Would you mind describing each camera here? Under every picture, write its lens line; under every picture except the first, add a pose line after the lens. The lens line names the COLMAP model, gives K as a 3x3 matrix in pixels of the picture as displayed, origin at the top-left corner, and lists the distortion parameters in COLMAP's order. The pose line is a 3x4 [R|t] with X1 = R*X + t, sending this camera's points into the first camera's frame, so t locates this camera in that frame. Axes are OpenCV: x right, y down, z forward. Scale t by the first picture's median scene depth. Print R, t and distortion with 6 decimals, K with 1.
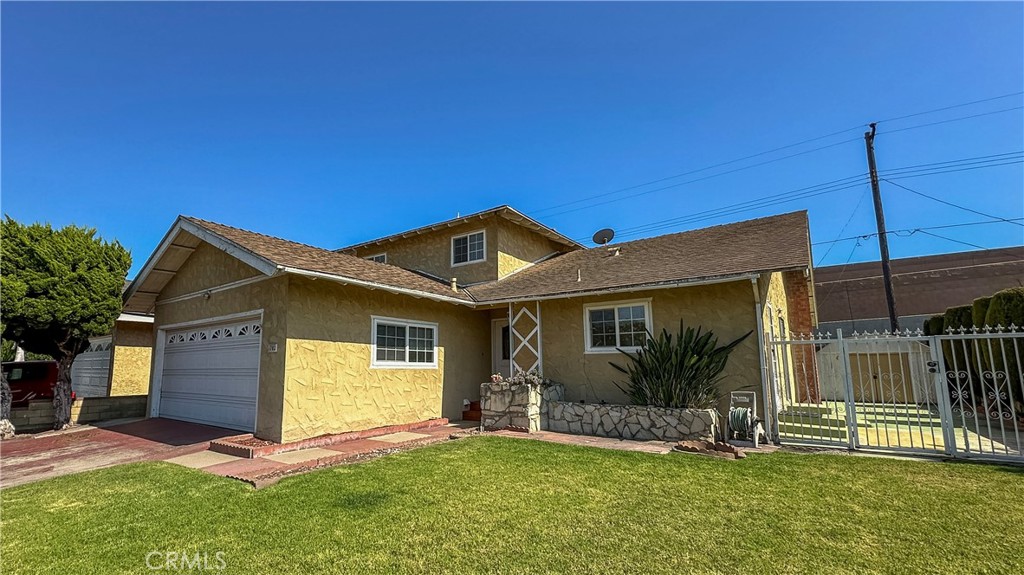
lens RADIAL K [[448.8, 0, 453.7], [0, 448.8, 308.6], [0, 0, 1]] dist [-0.002761, 0.000173]
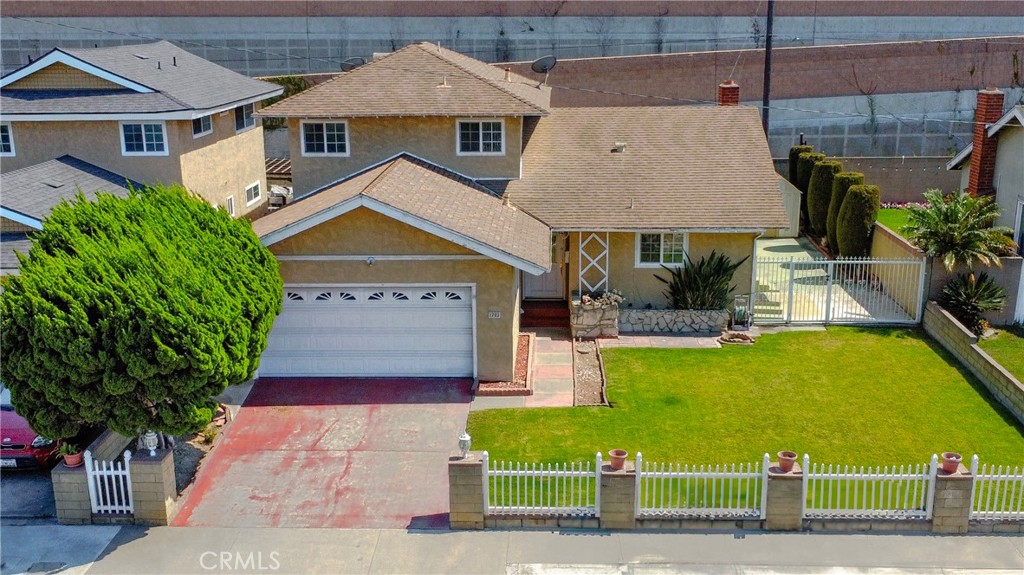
lens RADIAL K [[1086.5, 0, 508.6], [0, 1086.5, 344.3], [0, 0, 1]] dist [0.000418, 0.000000]
pose [[0.804830, -0.171605, 0.568155, -1.847364], [-0.071240, 0.922434, 0.379527, -0.874042], [-0.589214, -0.345931, 0.730177, -1.138876]]
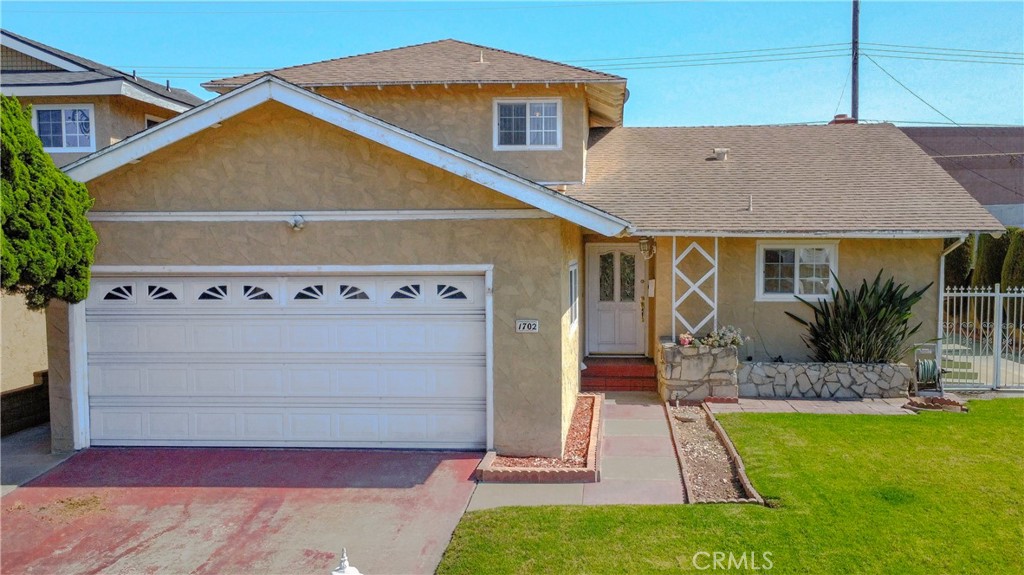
lens RADIAL K [[834.2, 0, 564.1], [0, 834.2, 300.0], [0, 0, 1]] dist [0.012242, -0.005361]
pose [[0.818376, -0.037758, 0.573441, -0.923301], [-0.075302, 0.982191, 0.172137, -0.146849], [-0.569728, -0.184054, 0.800958, -0.027691]]
